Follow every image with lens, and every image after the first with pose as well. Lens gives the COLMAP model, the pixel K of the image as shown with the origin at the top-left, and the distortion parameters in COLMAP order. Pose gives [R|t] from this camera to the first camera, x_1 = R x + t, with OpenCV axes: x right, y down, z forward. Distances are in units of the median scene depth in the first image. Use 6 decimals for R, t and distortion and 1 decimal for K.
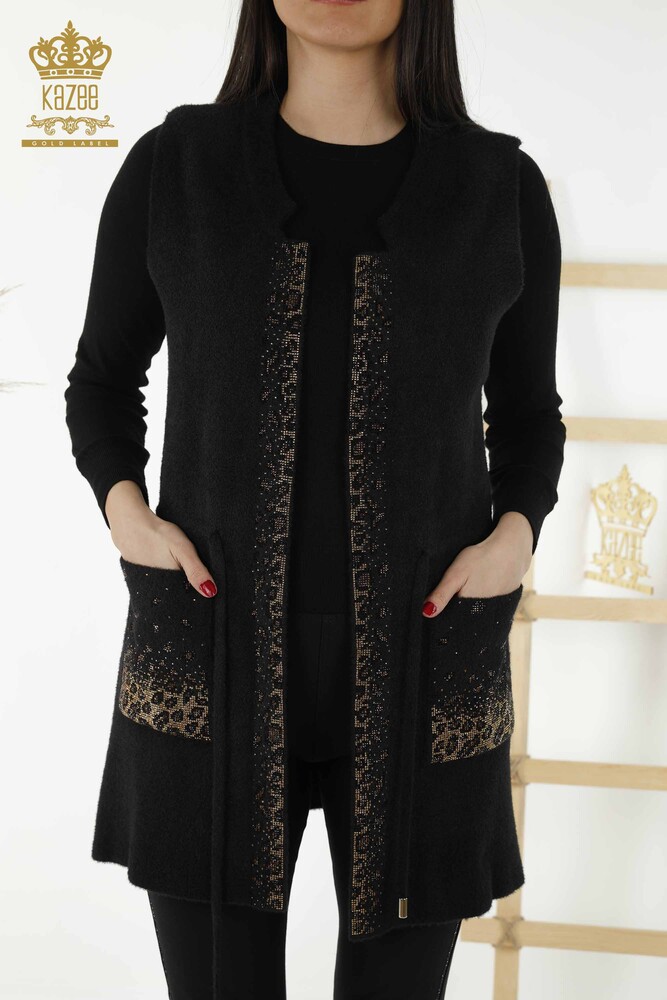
lens RADIAL K [[2029.8, 0, 329.0], [0, 2029.8, 504.7], [0, 0, 1]] dist [0.070454, 0.000000]
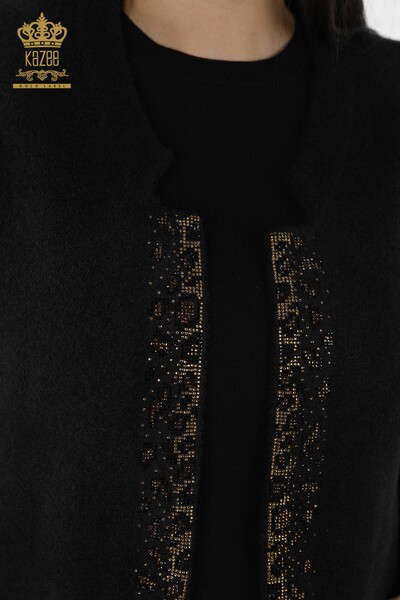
lens RADIAL K [[1217.9, 0, 202.3], [0, 1217.9, 297.9], [0, 0, 1]] dist [0.070454, 0.000000]
pose [[0.981444, -0.035113, 0.188505, -0.086273], [0.023053, 0.997567, 0.065795, -0.129656], [-0.190357, -0.060228, 0.979866, 0.614173]]
